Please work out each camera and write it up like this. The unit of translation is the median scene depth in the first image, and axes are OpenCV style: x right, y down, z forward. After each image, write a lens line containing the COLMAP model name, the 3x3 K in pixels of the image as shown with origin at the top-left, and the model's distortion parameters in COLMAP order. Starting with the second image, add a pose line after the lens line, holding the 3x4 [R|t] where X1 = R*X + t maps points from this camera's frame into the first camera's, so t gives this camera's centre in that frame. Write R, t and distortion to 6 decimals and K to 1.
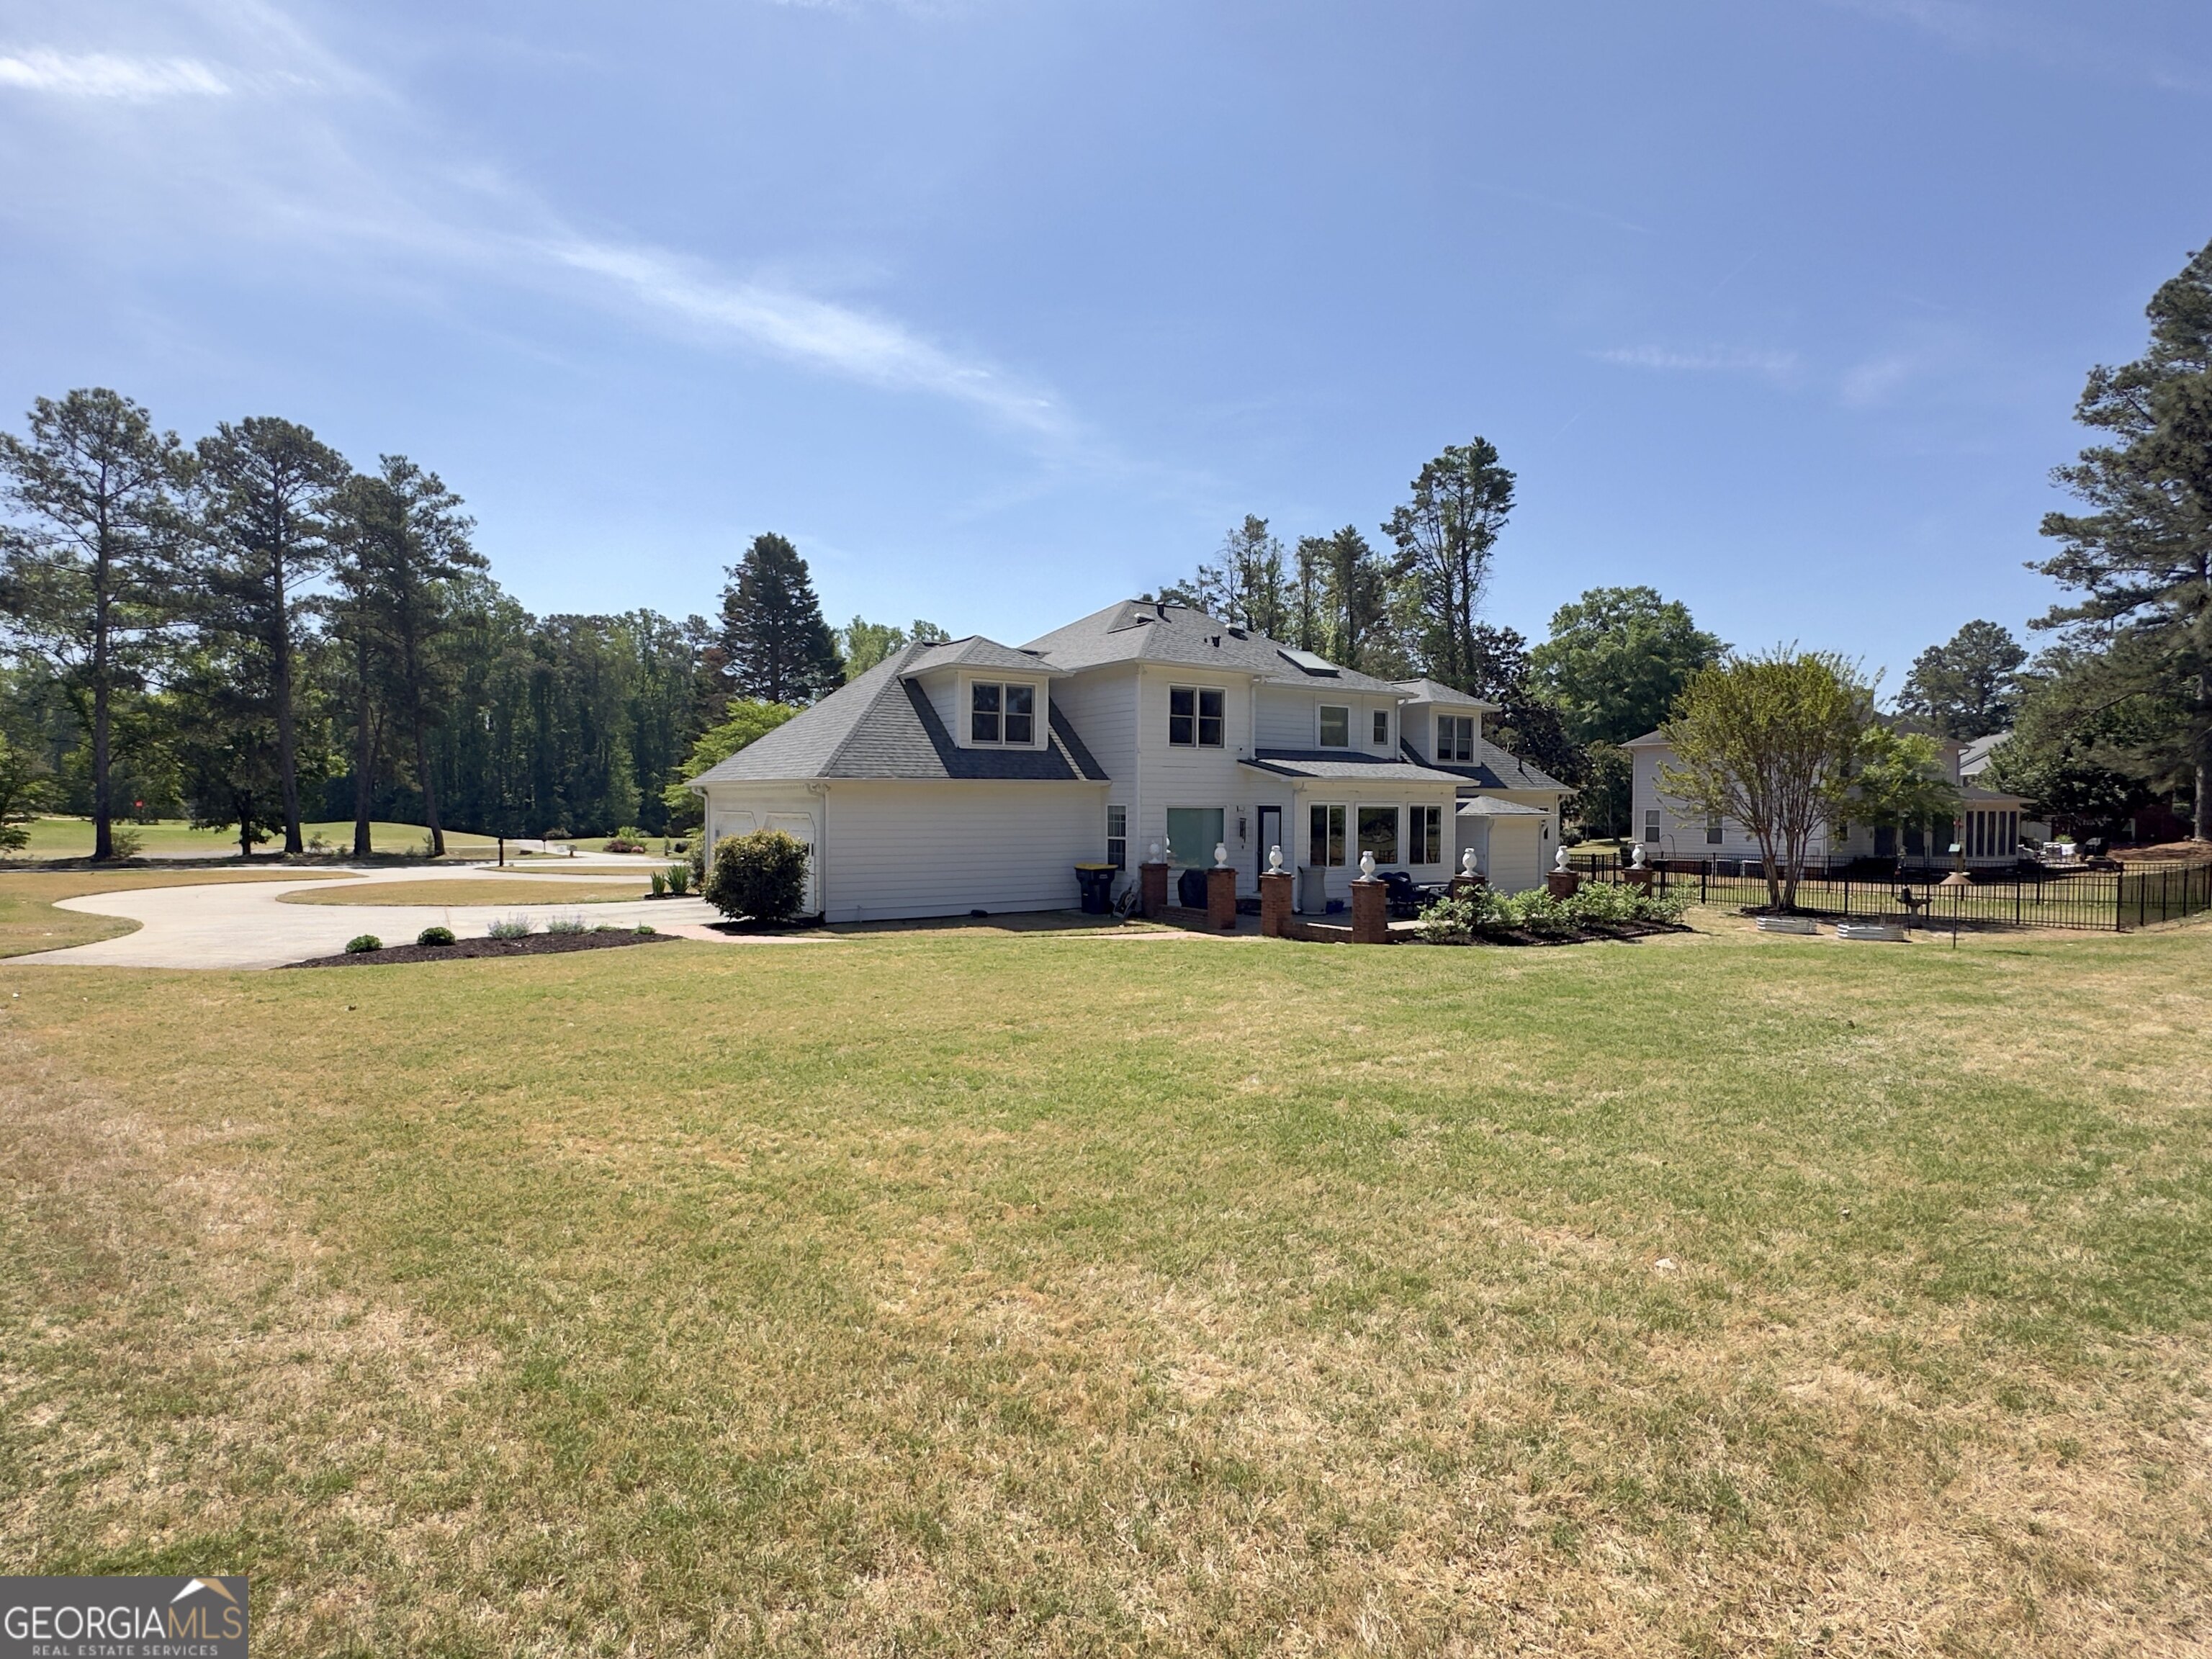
lens RADIAL K [[1186.5, 0, 1106.0], [0, 1186.5, 829.5], [0, 0, 1]] dist [-0.003121, -0.000057]
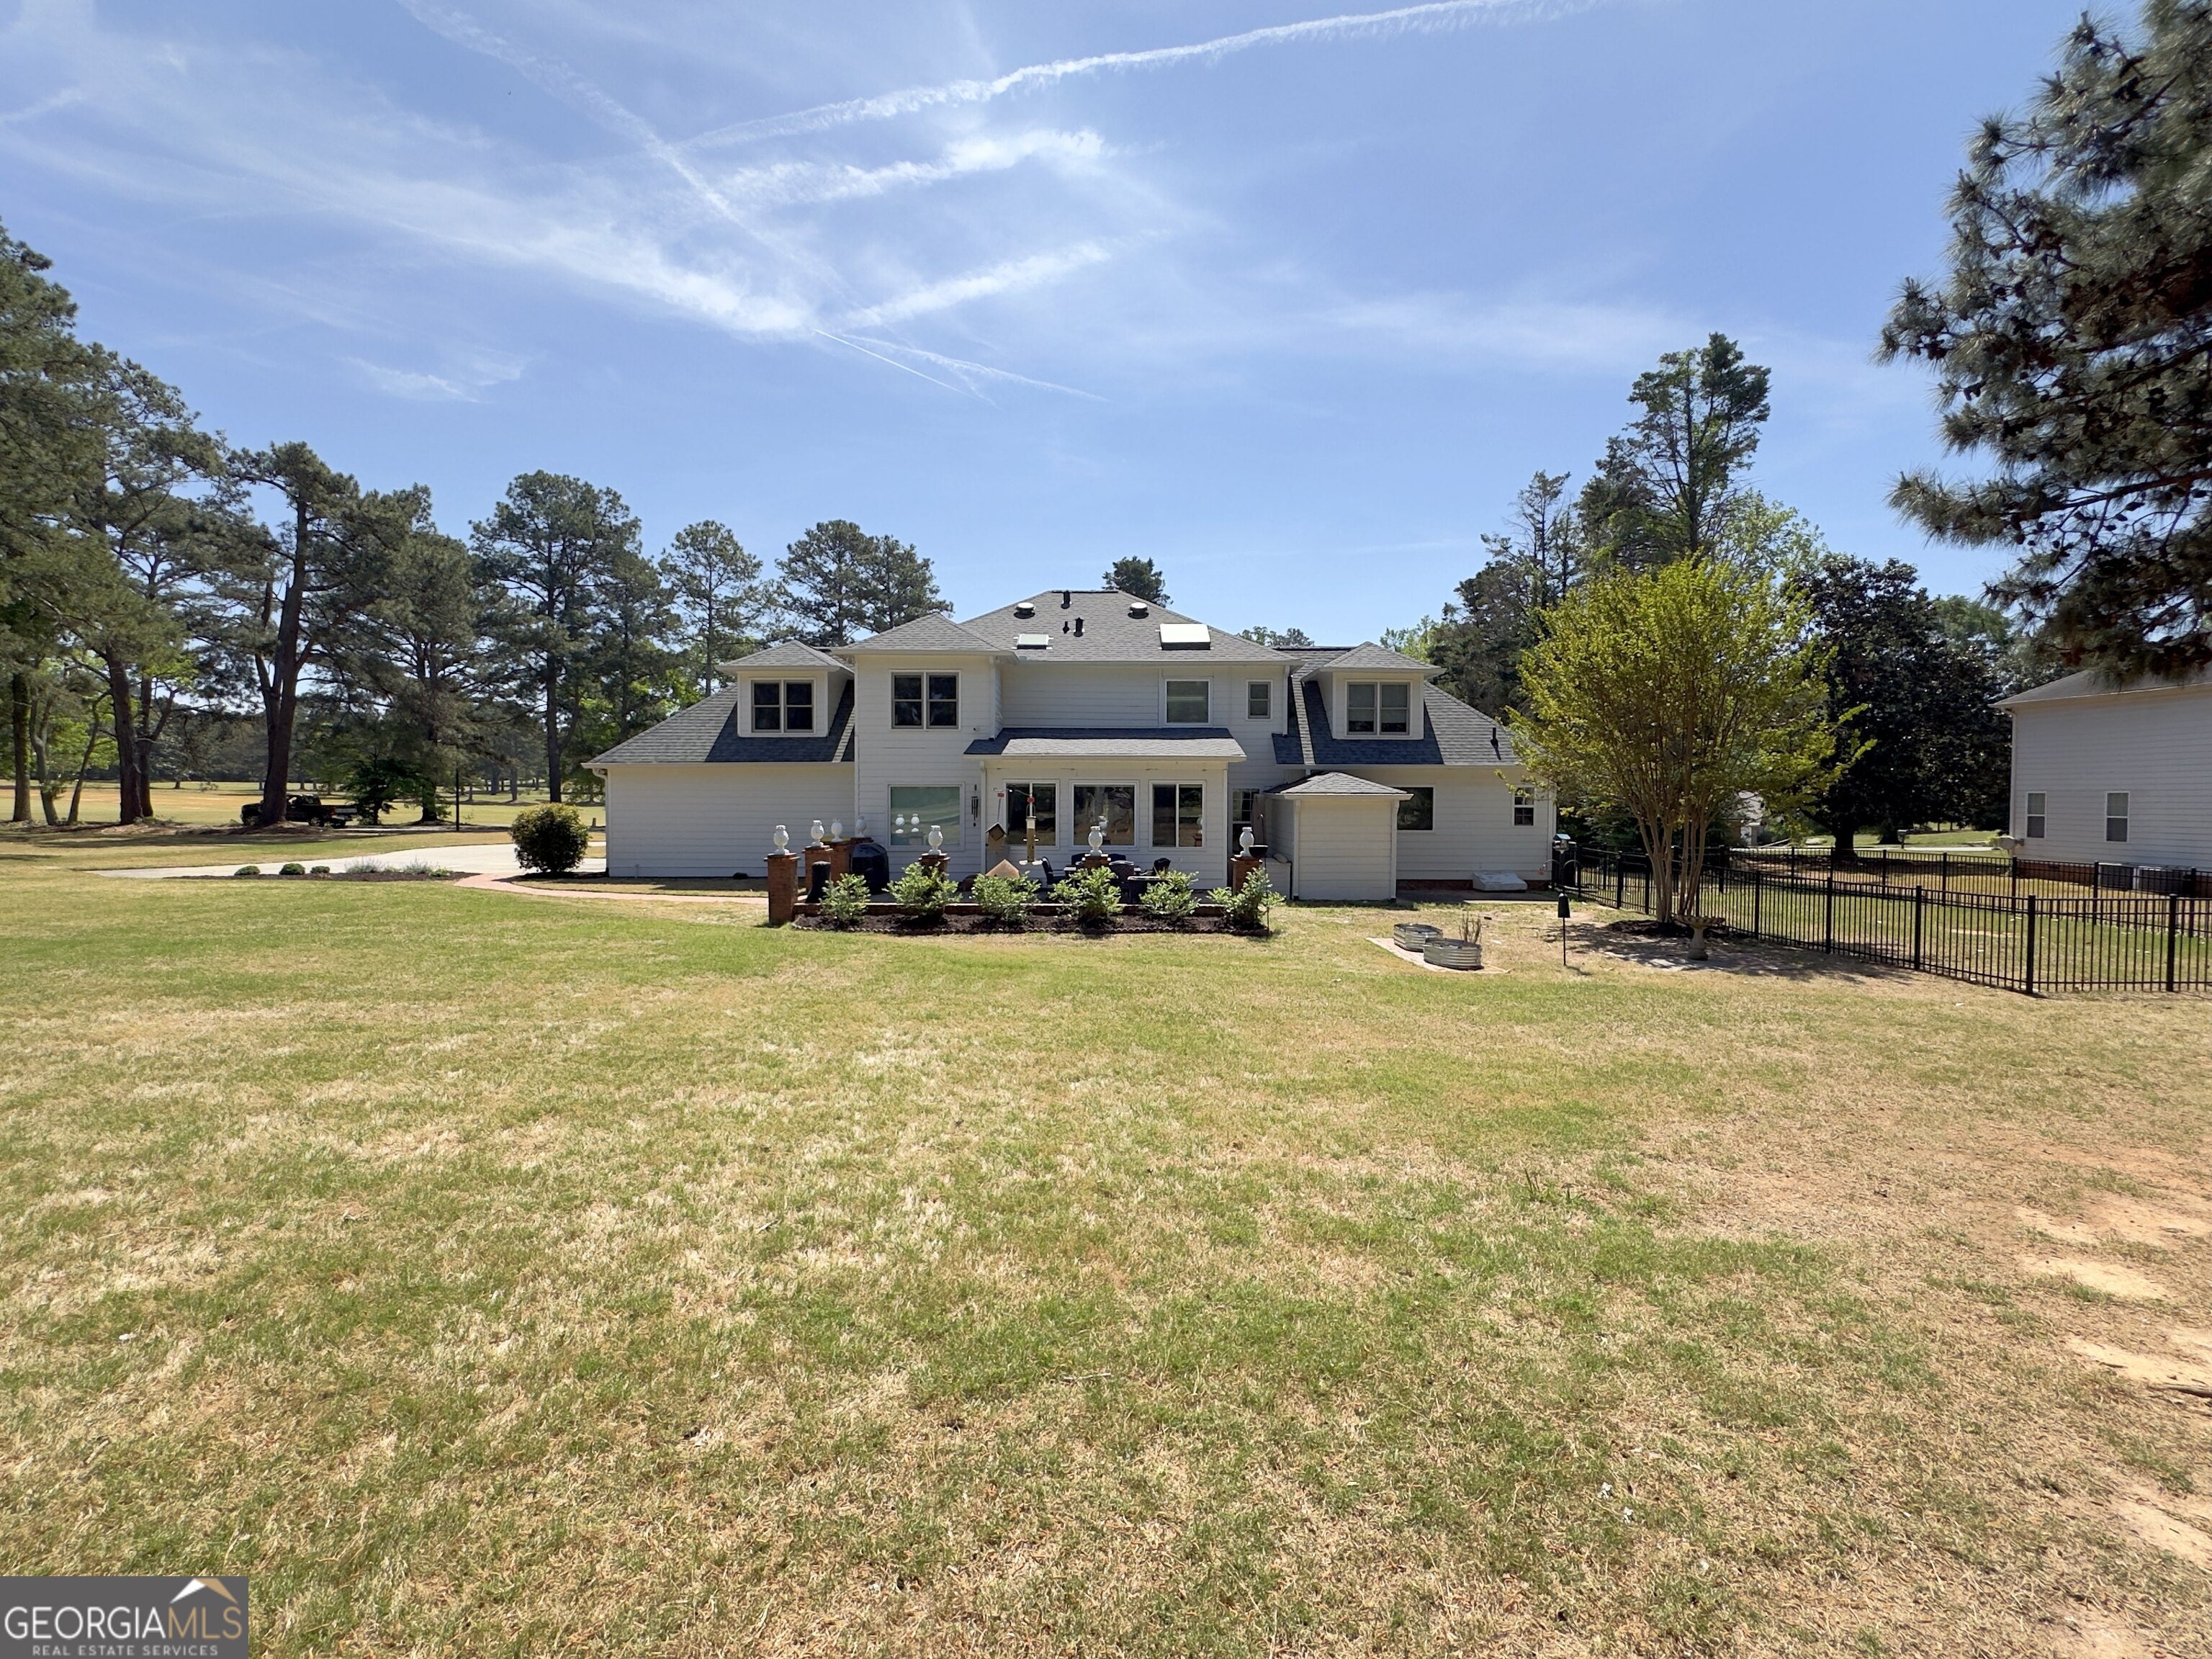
lens RADIAL K [[1101.3, 0, 1109.4], [0, 1101.3, 838.4], [0, 0, 1]] dist [0.000415, 0.000368]
pose [[0.829001, 0.018459, -0.558942, 0.636919], [-0.010779, 0.999797, 0.017032, 0.008802], [0.559143, -0.008095, 0.829032, 0.226400]]
